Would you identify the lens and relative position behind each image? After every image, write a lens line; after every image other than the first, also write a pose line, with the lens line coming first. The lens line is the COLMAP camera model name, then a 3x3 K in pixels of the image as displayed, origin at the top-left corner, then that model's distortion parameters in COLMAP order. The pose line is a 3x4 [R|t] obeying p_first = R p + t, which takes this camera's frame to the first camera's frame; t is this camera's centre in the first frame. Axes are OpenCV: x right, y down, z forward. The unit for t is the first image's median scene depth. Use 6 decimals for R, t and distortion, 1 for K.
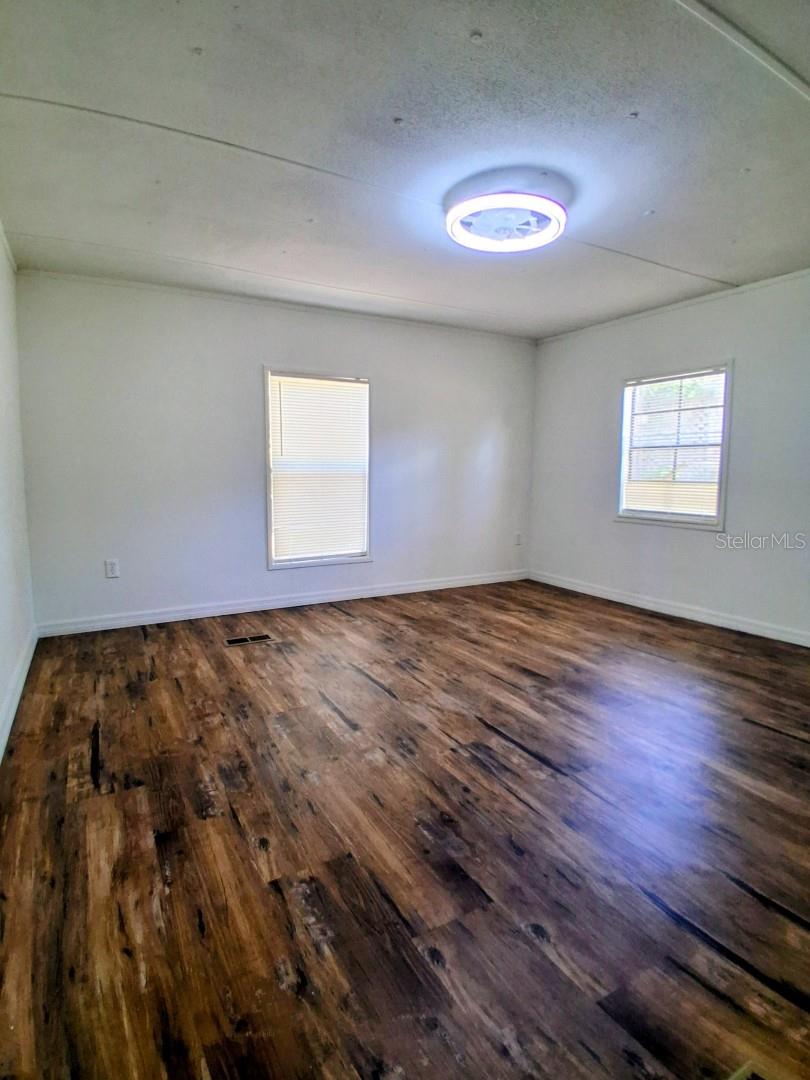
lens RADIAL K [[554.6, 0, 405.0], [0, 554.6, 540.0], [0, 0, 1]] dist [0.020744, -0.056516]
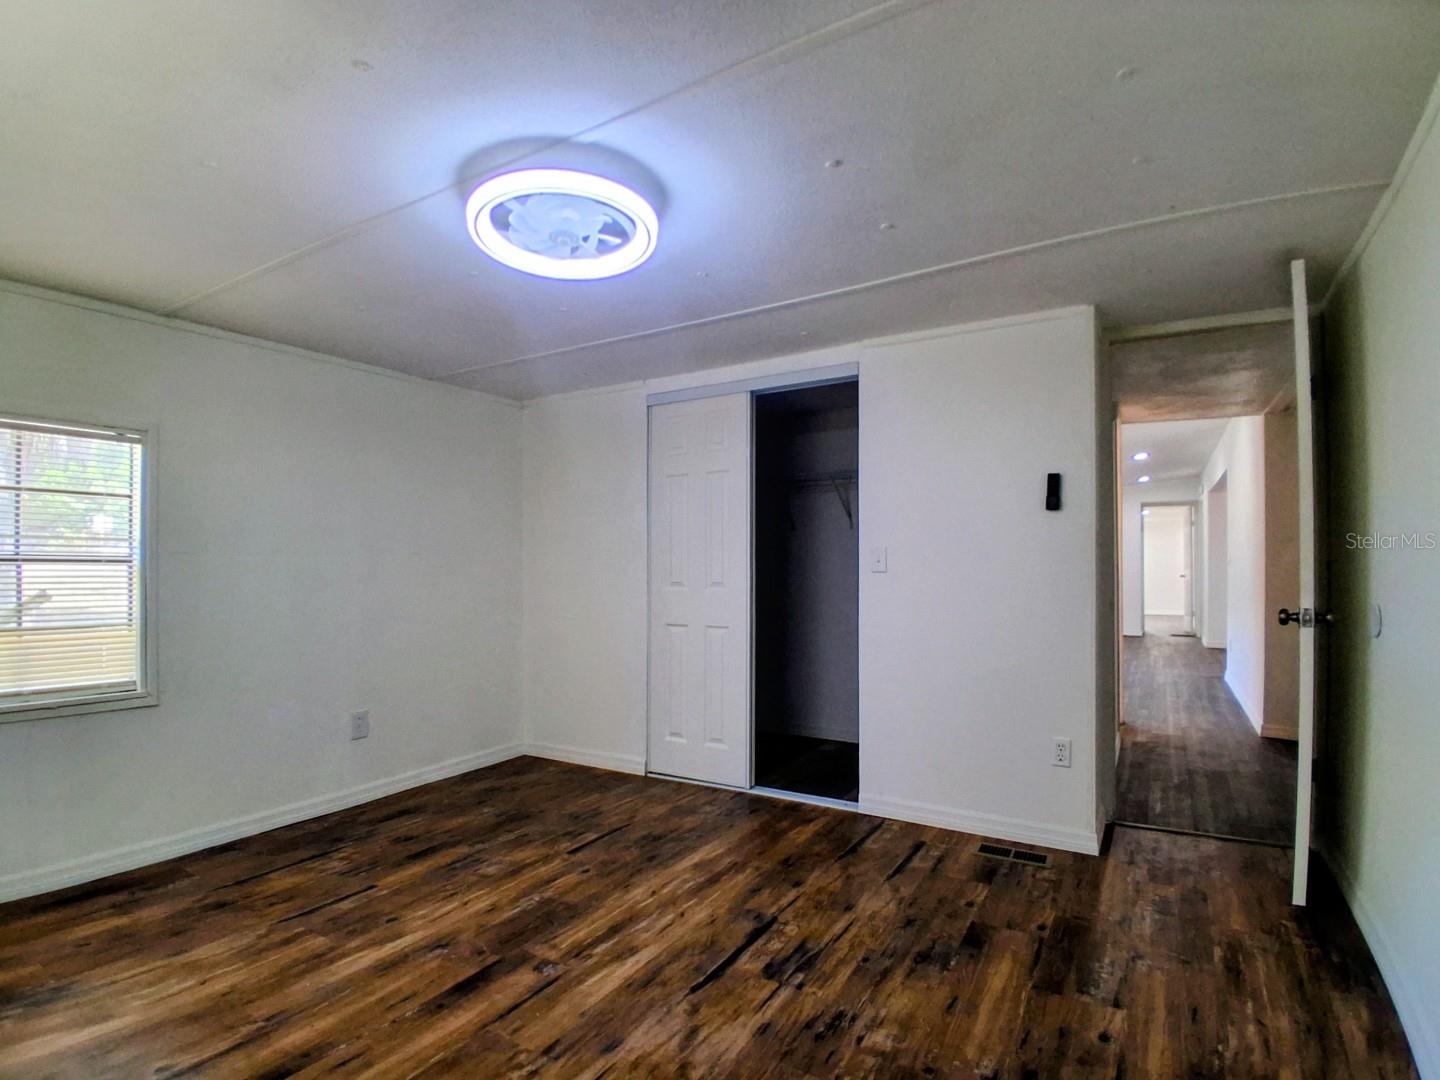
lens RADIAL K [[725.5, 0, 713.7], [0, 725.5, 556.4], [0, 0, 1]] dist [-0.000435, -0.042504]
pose [[-0.485675, 0.013595, 0.874034, -0.726721], [0.110224, 0.992851, 0.045805, -0.260173], [-0.867162, 0.118586, -0.483701, 1.527240]]
